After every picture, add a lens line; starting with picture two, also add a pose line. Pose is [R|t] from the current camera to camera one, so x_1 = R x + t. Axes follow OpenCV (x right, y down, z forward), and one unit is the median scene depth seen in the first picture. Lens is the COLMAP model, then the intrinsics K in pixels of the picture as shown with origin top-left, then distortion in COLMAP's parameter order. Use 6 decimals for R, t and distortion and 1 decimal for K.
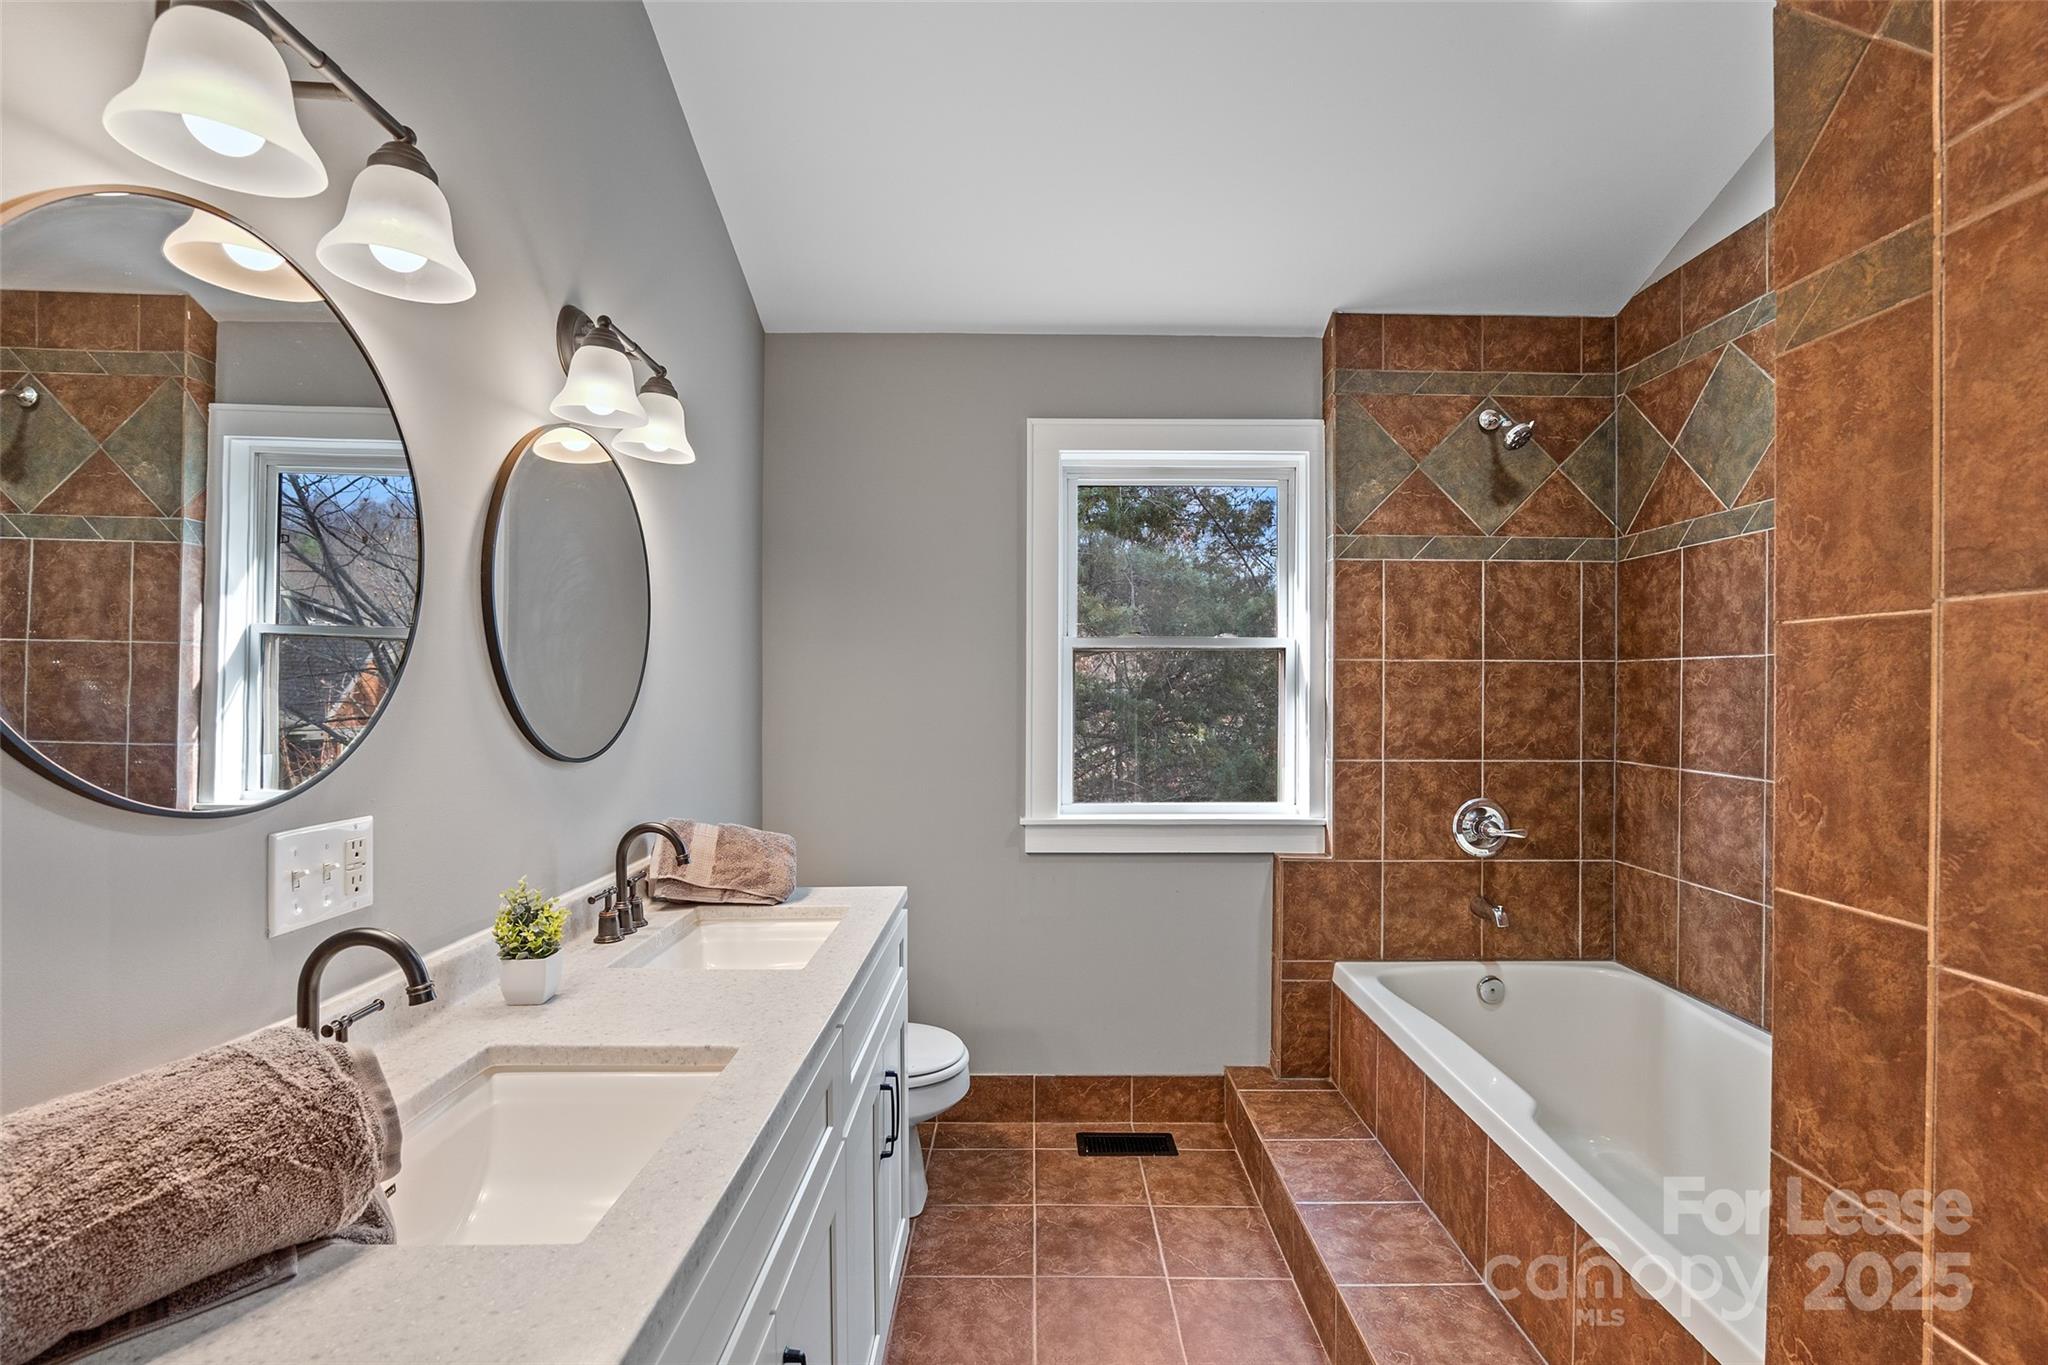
lens RADIAL K [[950.2, 0, 1035.0], [0, 950.2, 683.3], [0, 0, 1]] dist [-0.019702, 0.006411]
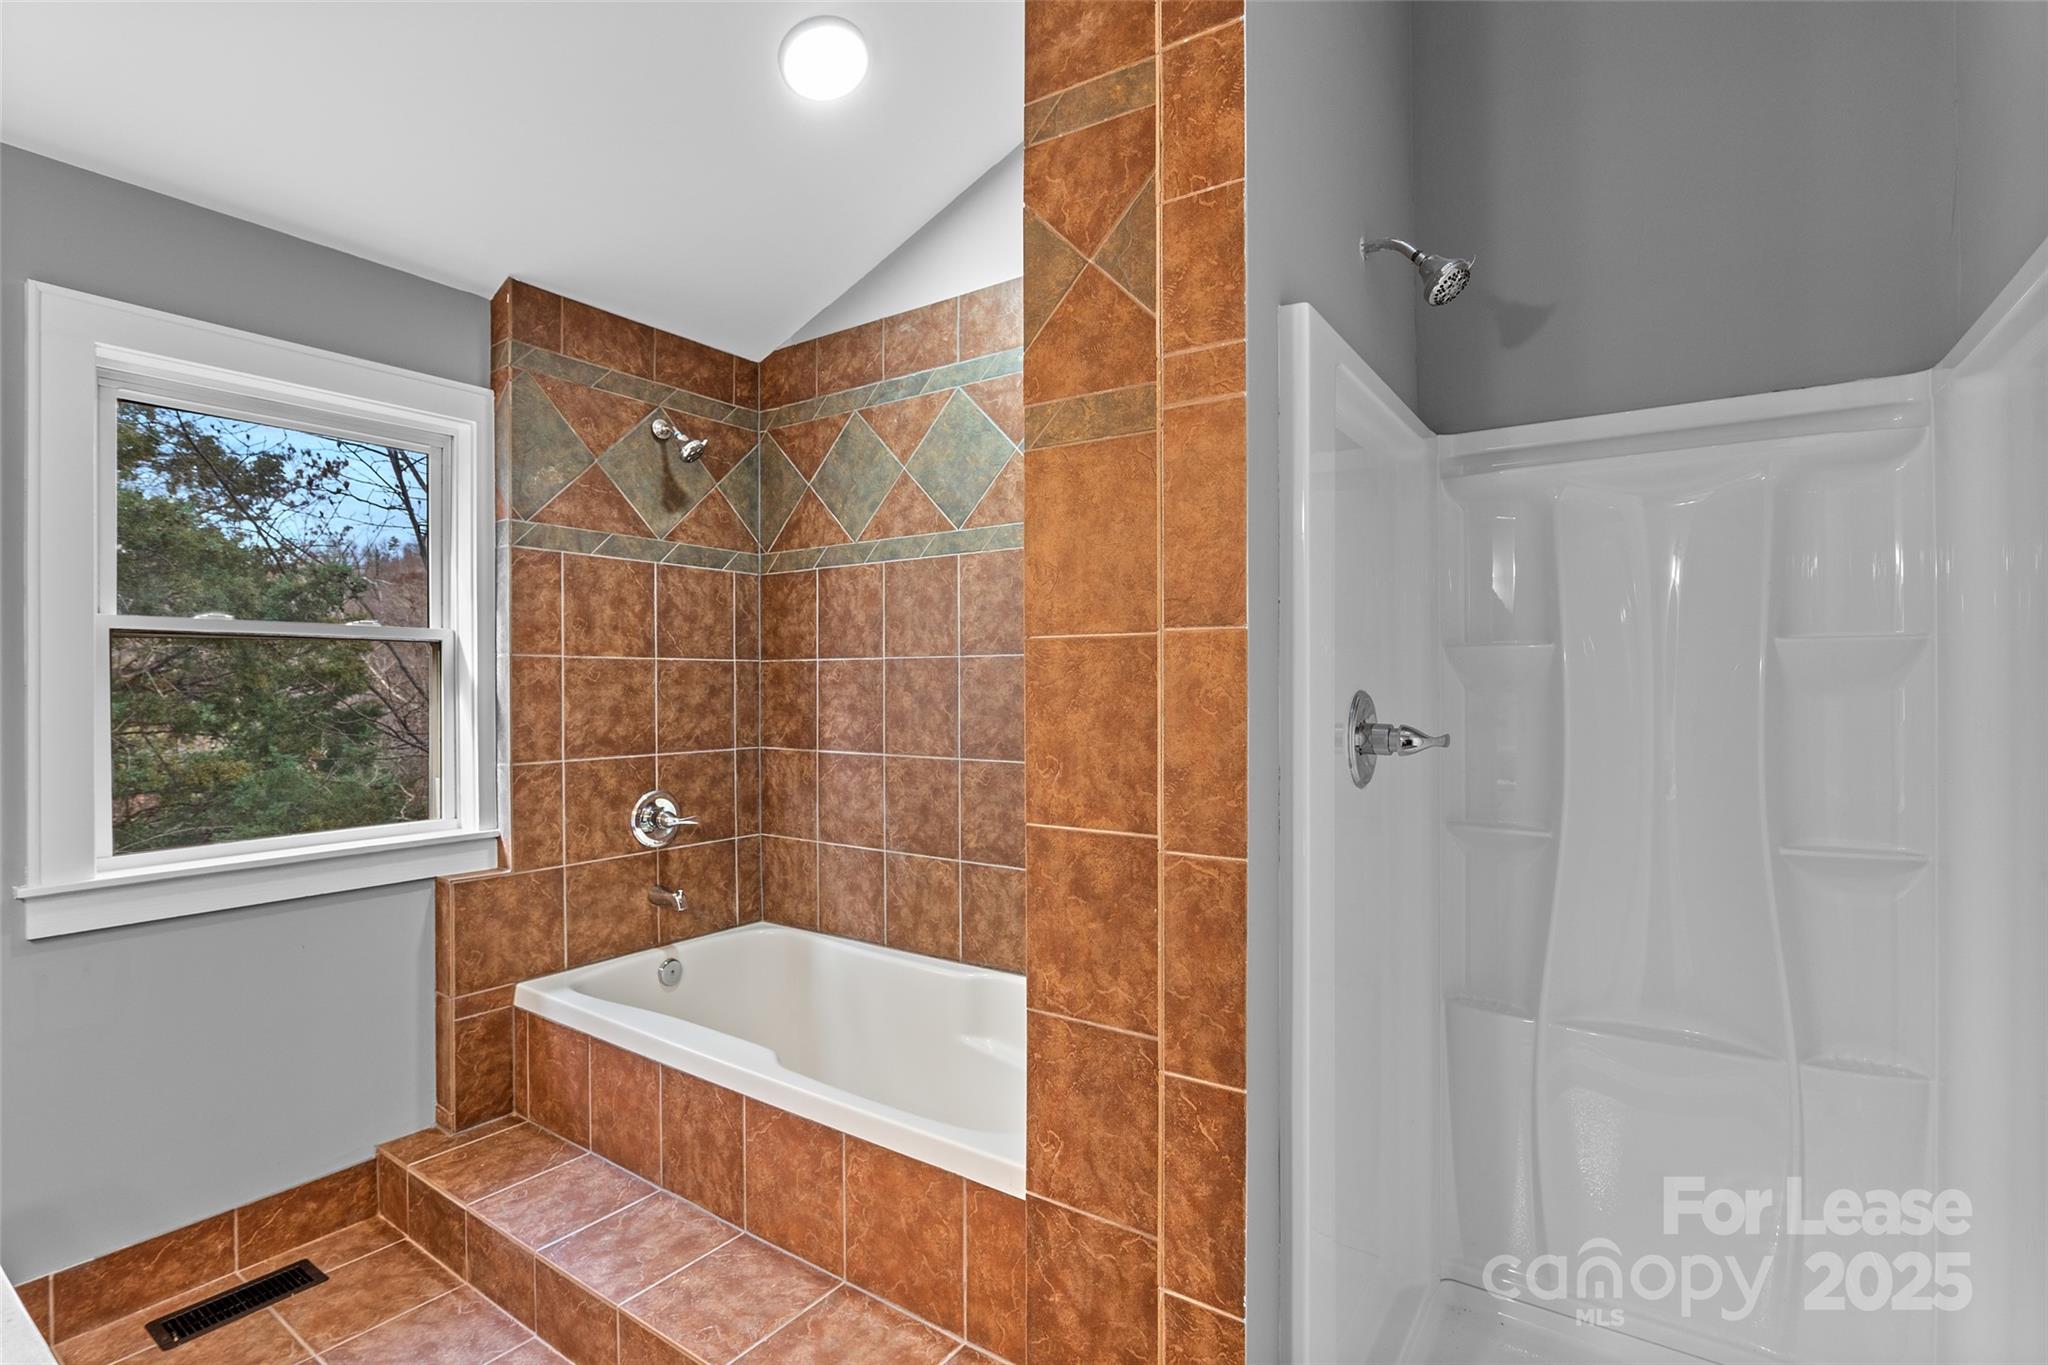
lens RADIAL K [[950.2, 0, 1034.2], [0, 950.2, 671.7], [0, 0, 1]] dist [-0.019702, 0.006411]
pose [[0.575205, 0.005430, 0.817991, -0.159112], [0.001934, 0.999966, -0.007998, -0.000380], [-0.818007, 0.006182, 0.575175, 0.067249]]
